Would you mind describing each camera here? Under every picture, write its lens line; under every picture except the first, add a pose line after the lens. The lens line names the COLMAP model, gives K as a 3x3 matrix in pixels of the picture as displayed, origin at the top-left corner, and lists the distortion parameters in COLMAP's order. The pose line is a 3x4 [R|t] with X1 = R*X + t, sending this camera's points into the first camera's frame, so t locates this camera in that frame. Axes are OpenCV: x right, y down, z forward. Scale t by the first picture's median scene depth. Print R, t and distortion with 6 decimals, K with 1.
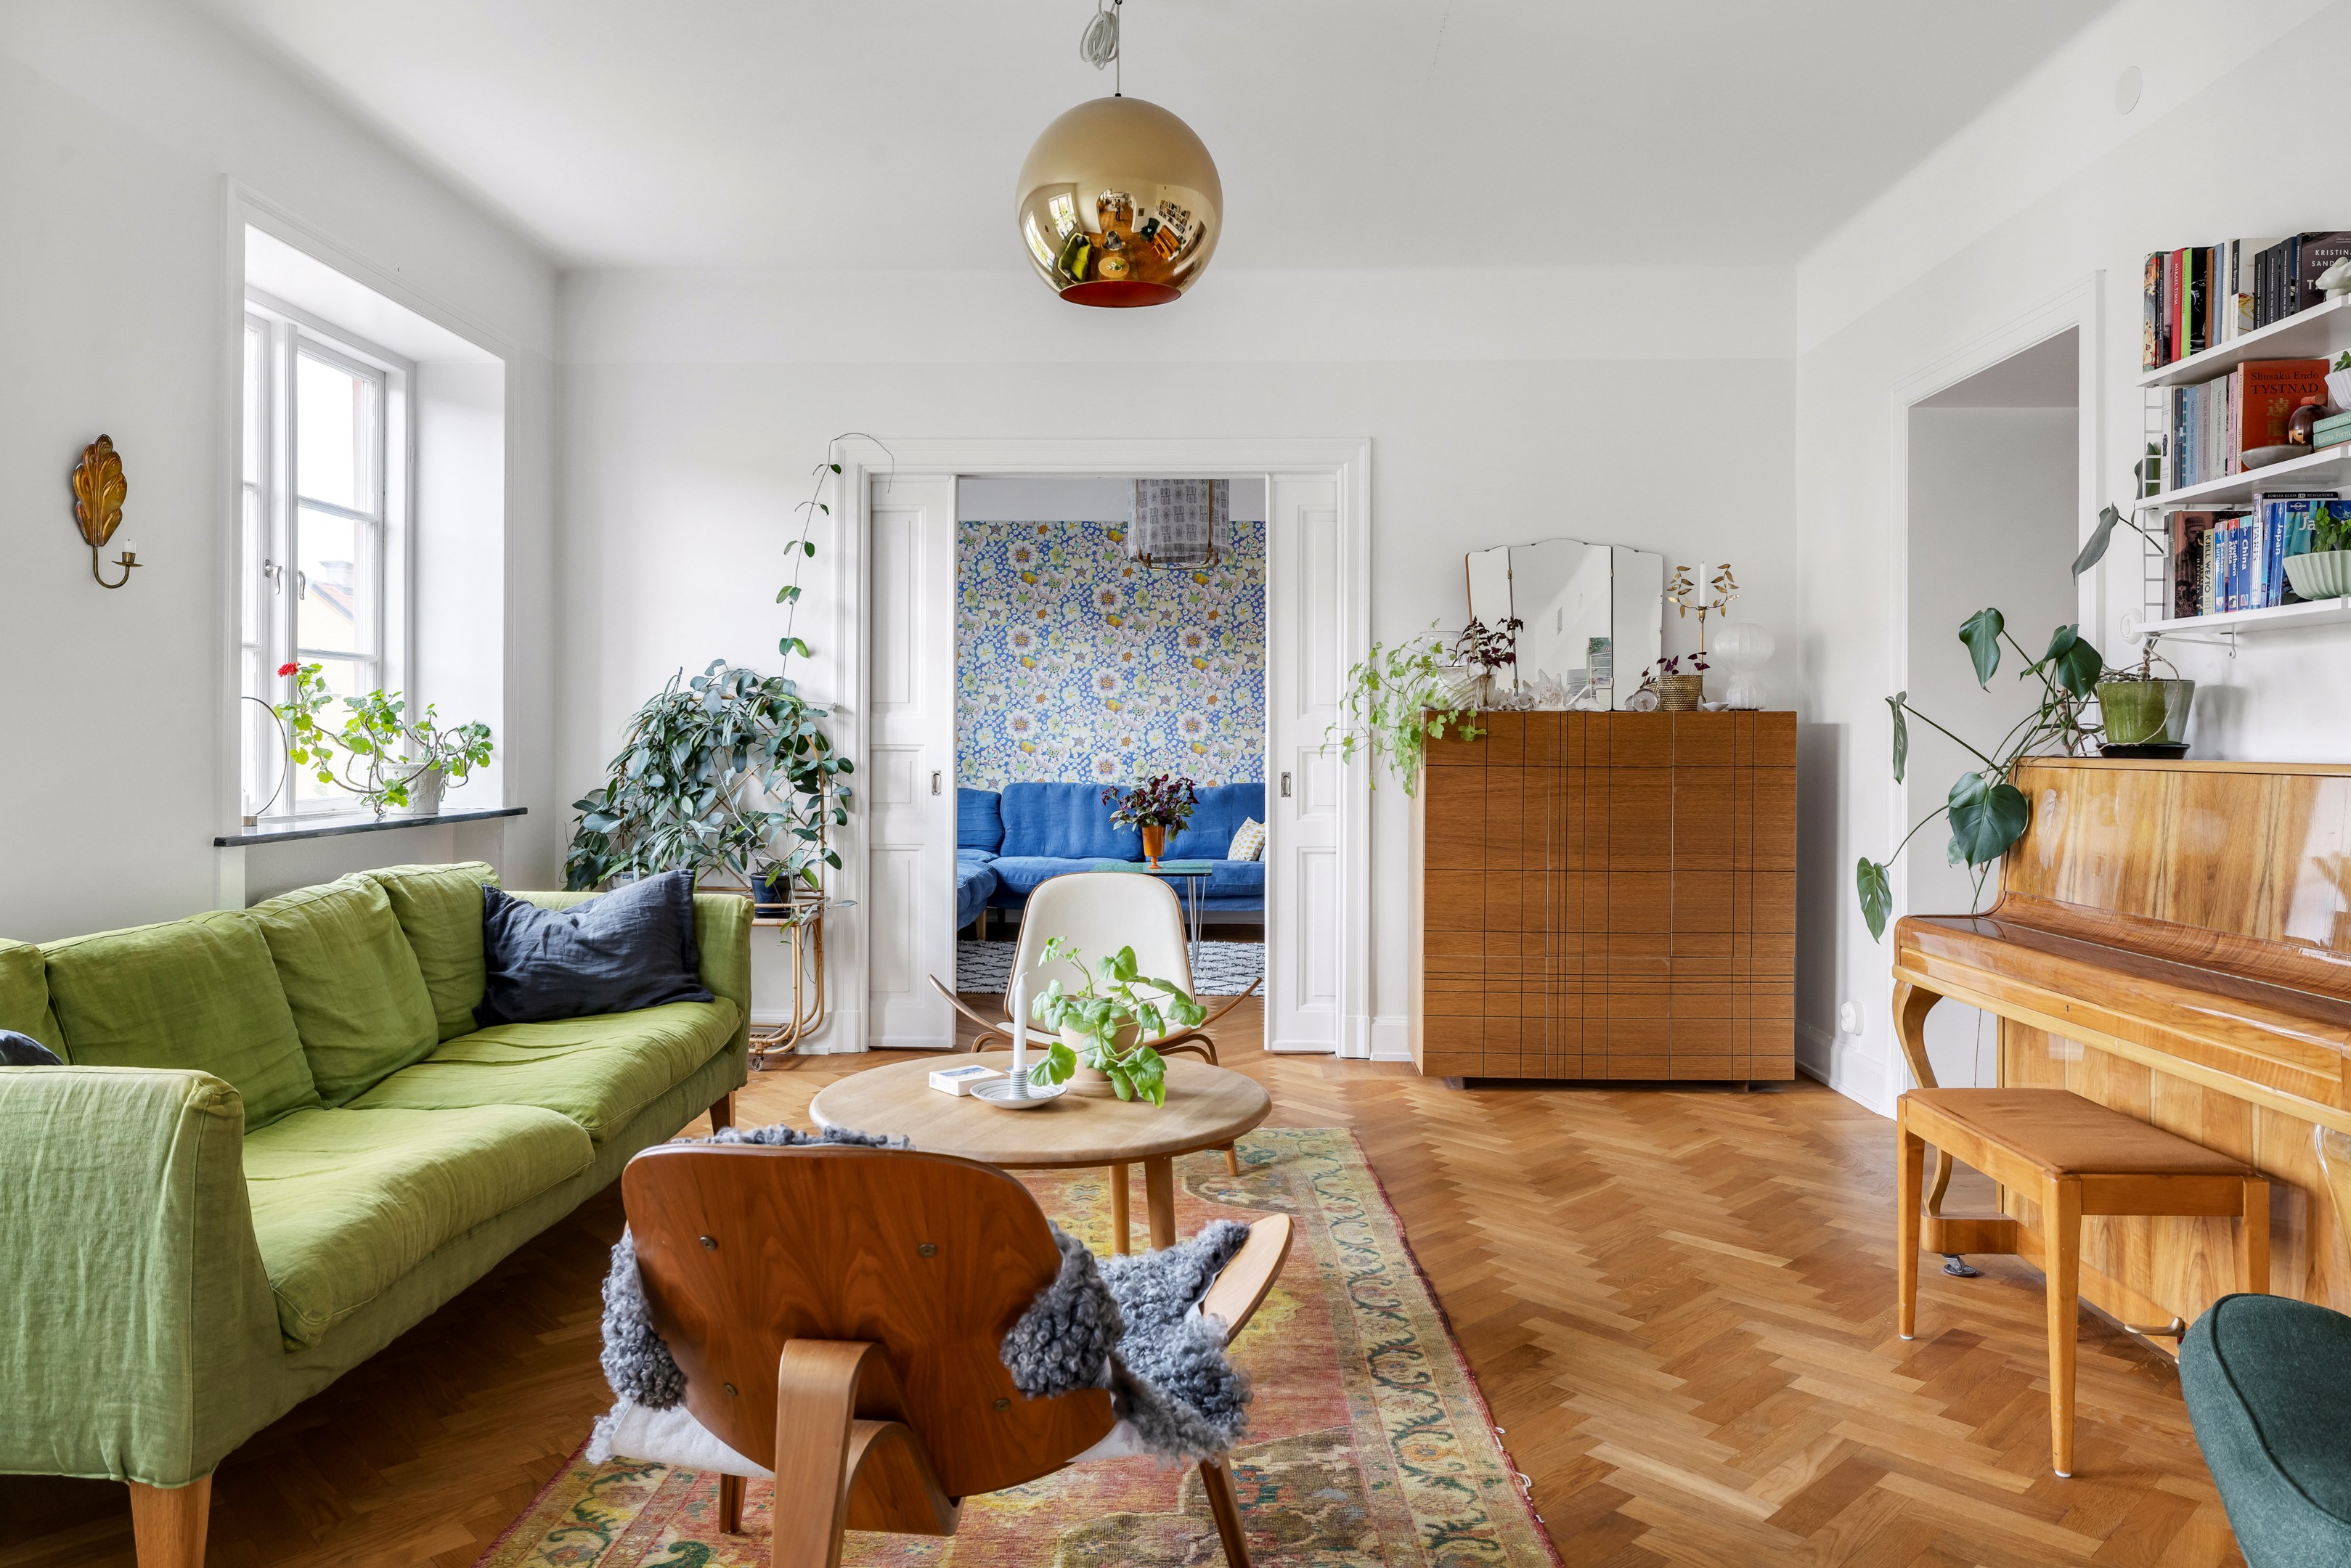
lens RADIAL K [[1478.5, 0, 1173.5], [0, 1478.5, 744.9], [0, 0, 1]] dist [-0.000282, -0.000273]
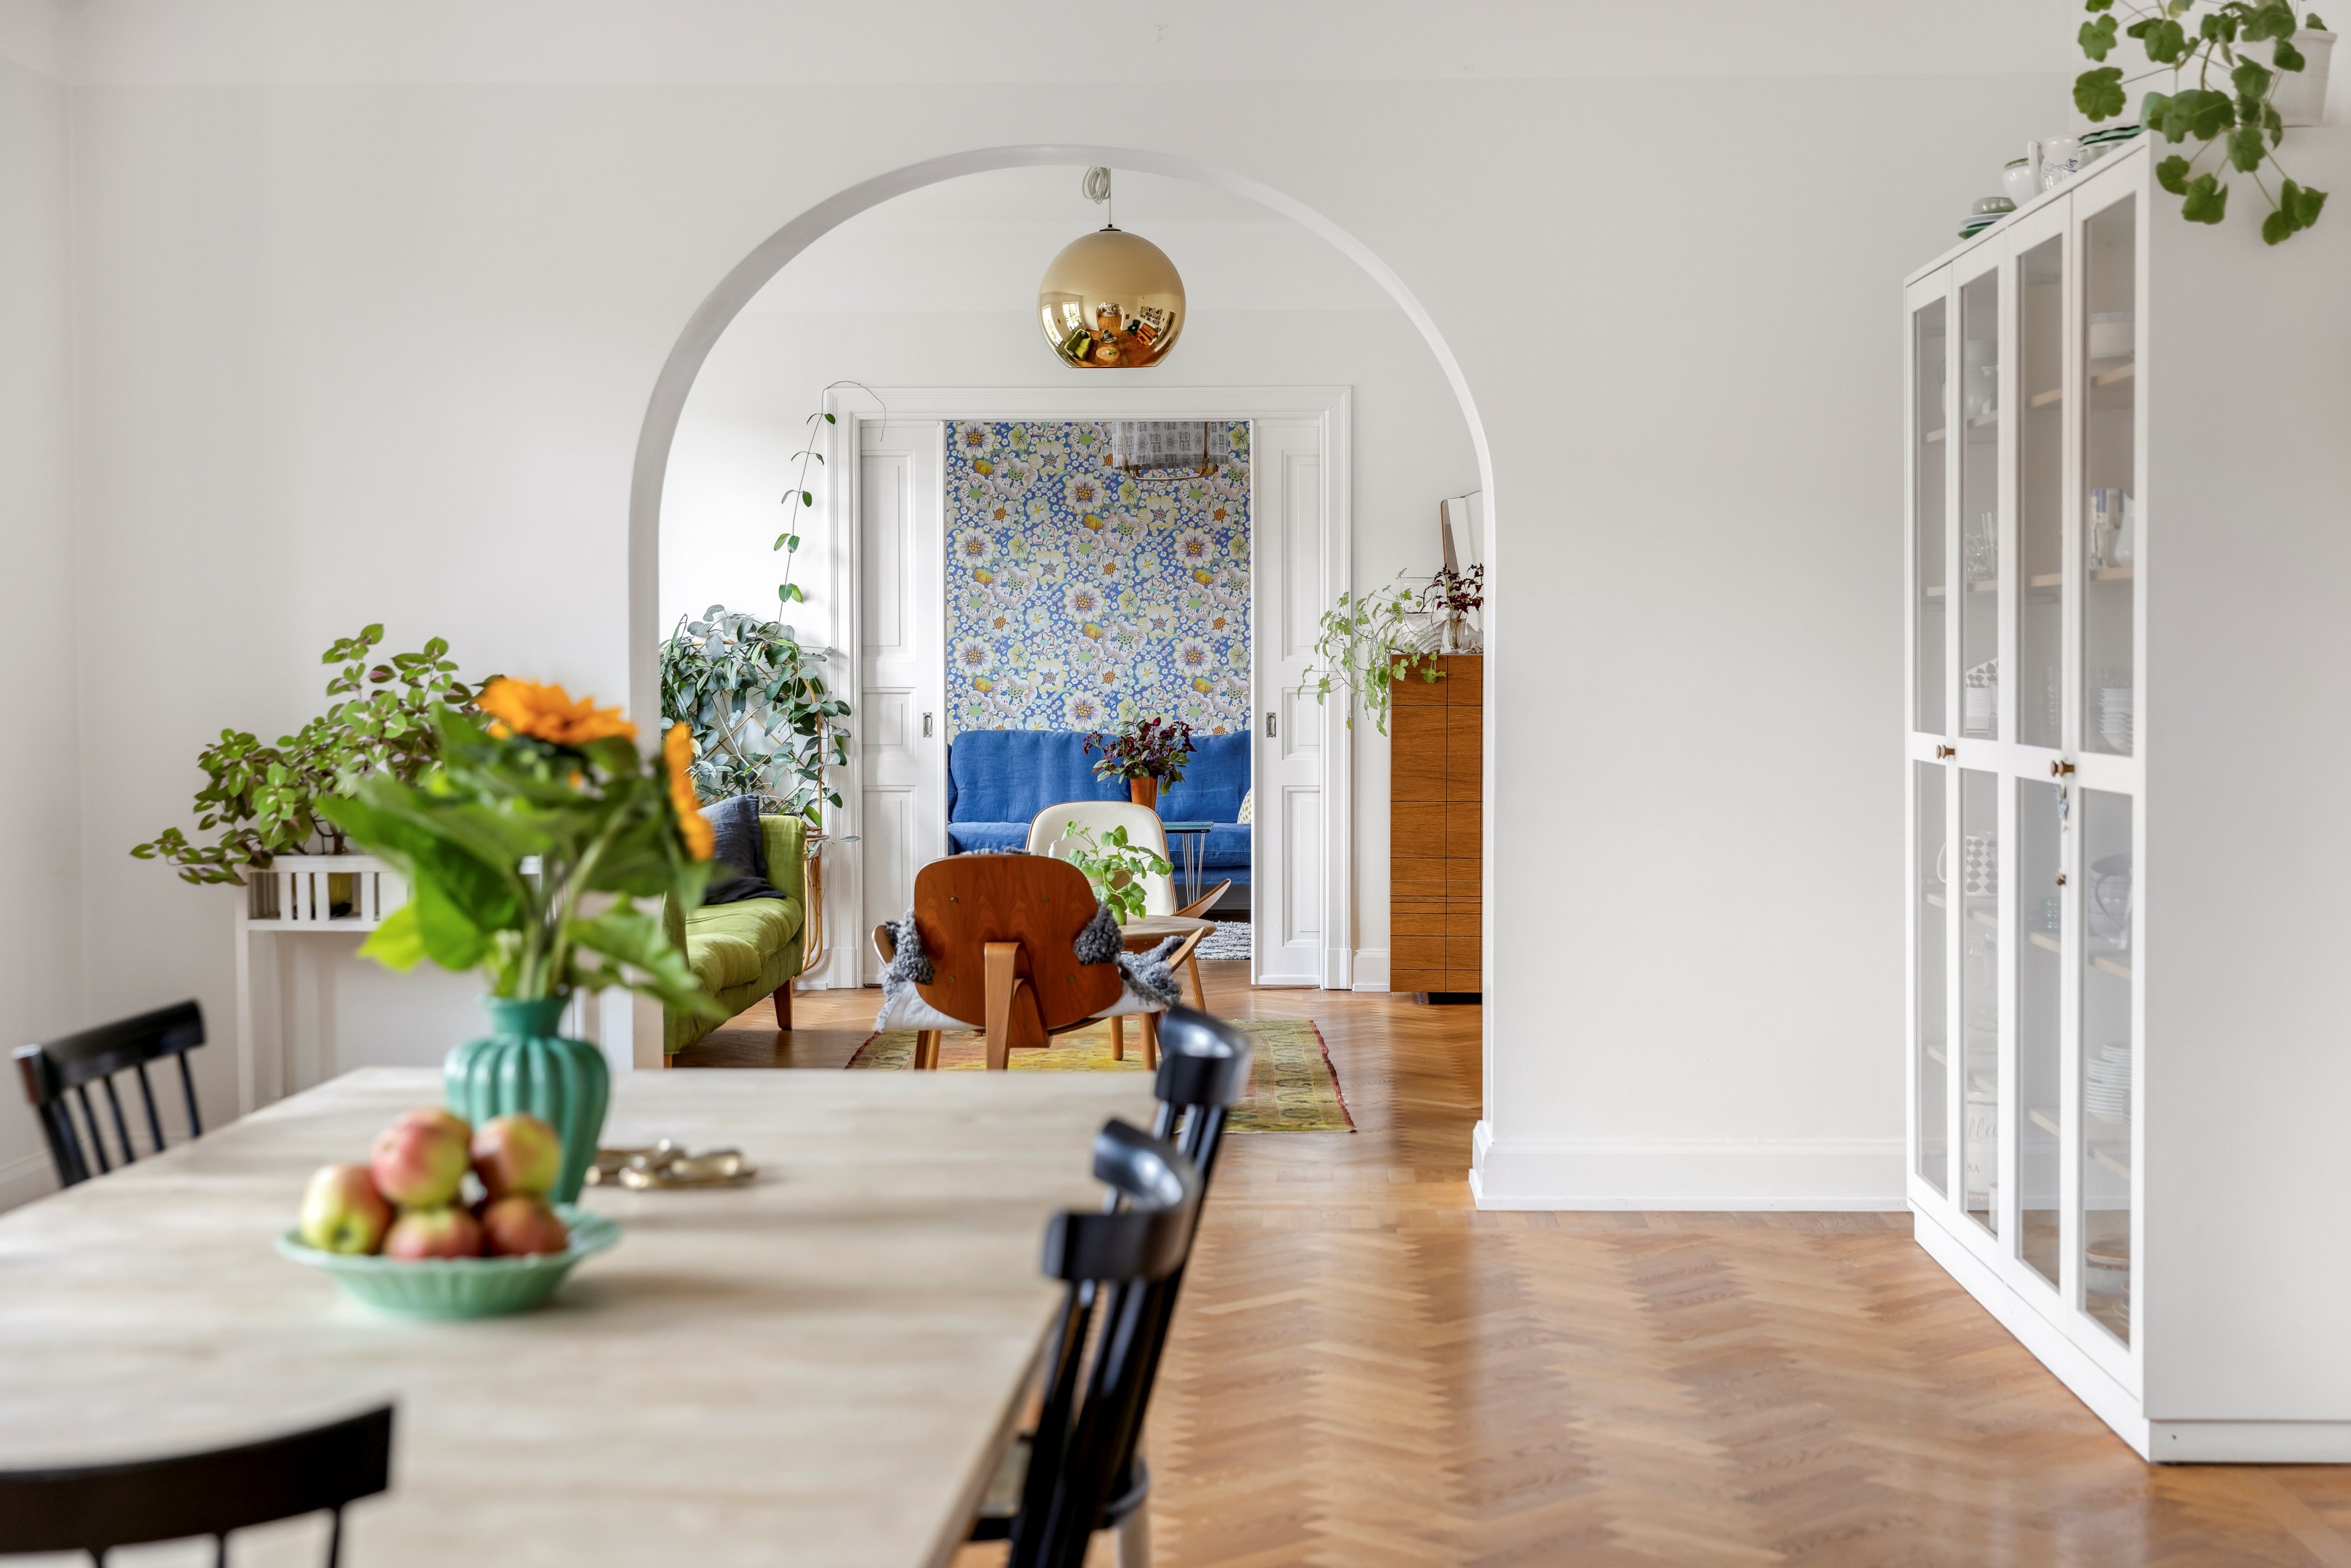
lens RADIAL K [[3446.3, 0, 1175.5], [0, 3446.3, 784.0], [0, 0, 1]] dist [0.012748, -0.044346]
pose [[0.999959, -0.004863, -0.007688, 0.028643], [0.005128, 0.999380, 0.034846, -0.015778], [0.007514, -0.034884, 0.999363, -1.400291]]
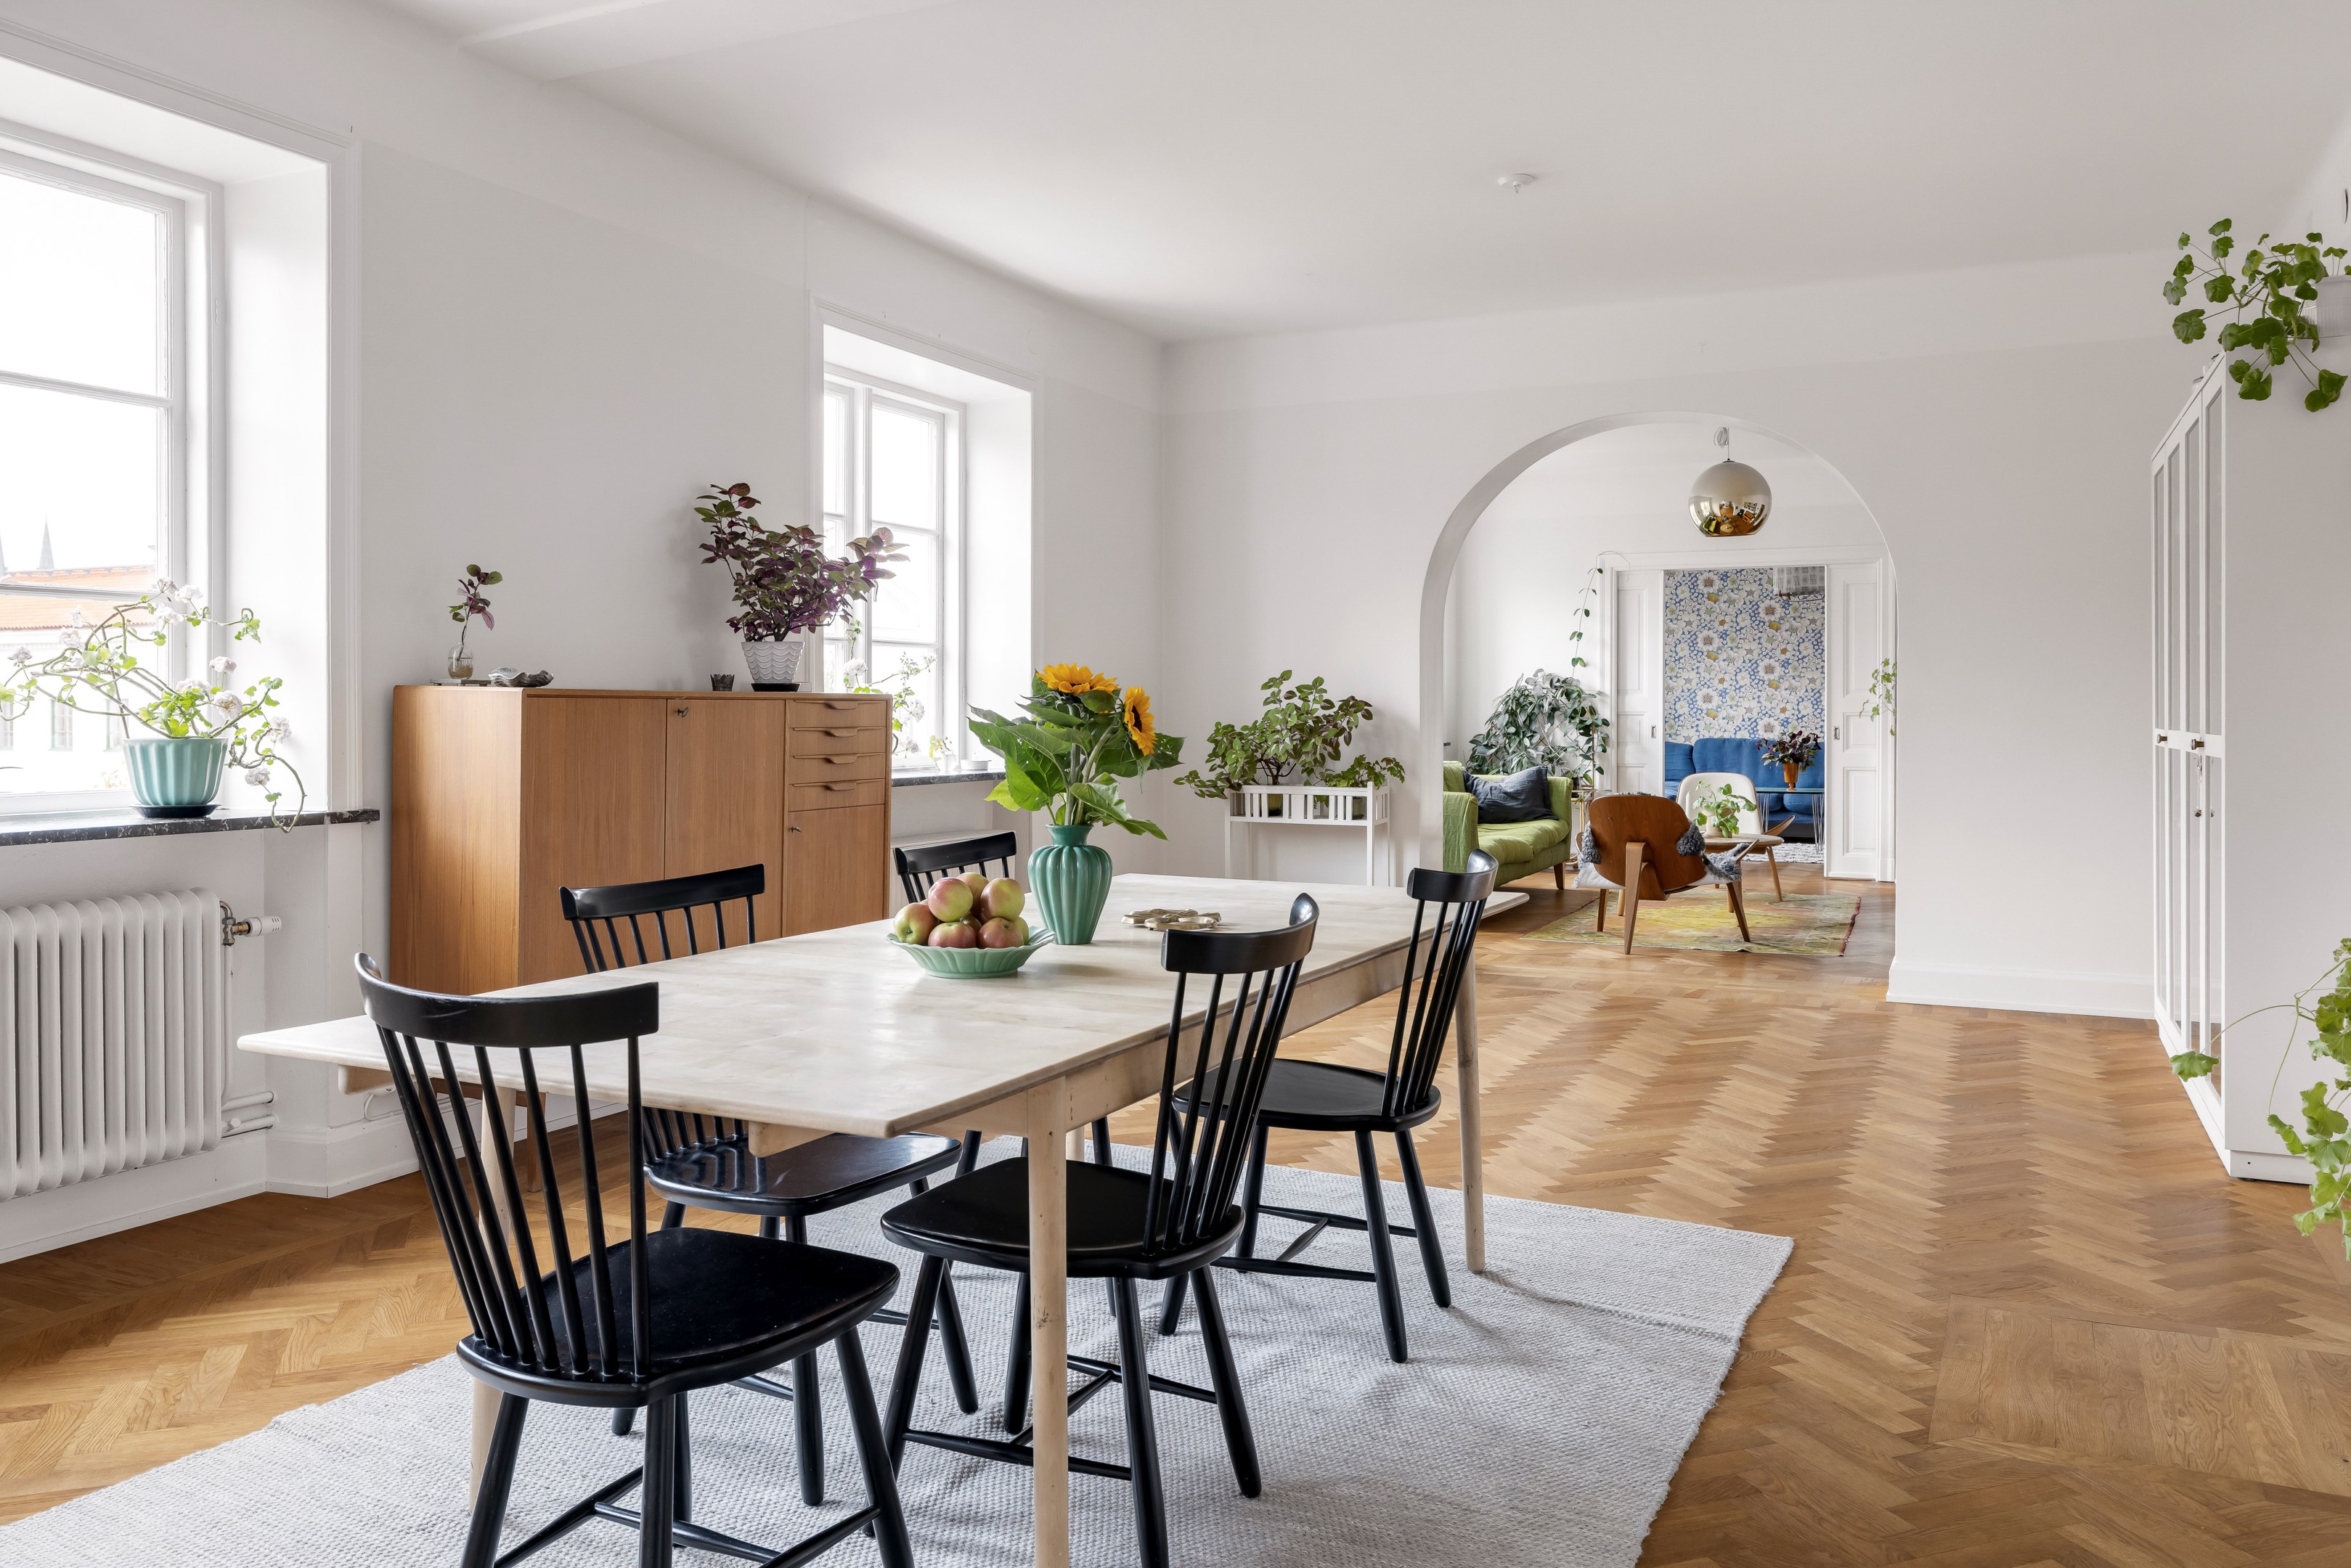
lens RADIAL K [[1737.6, 0, 1178.9], [0, 1737.6, 714.8], [0, 0, 1]] dist [-0.000311, -0.000023]
pose [[0.915309, -0.001483, -0.402750, 0.188264], [0.001343, 0.999999, -0.000631, 0.004360], [0.402750, 0.000036, 0.915310, -1.333293]]
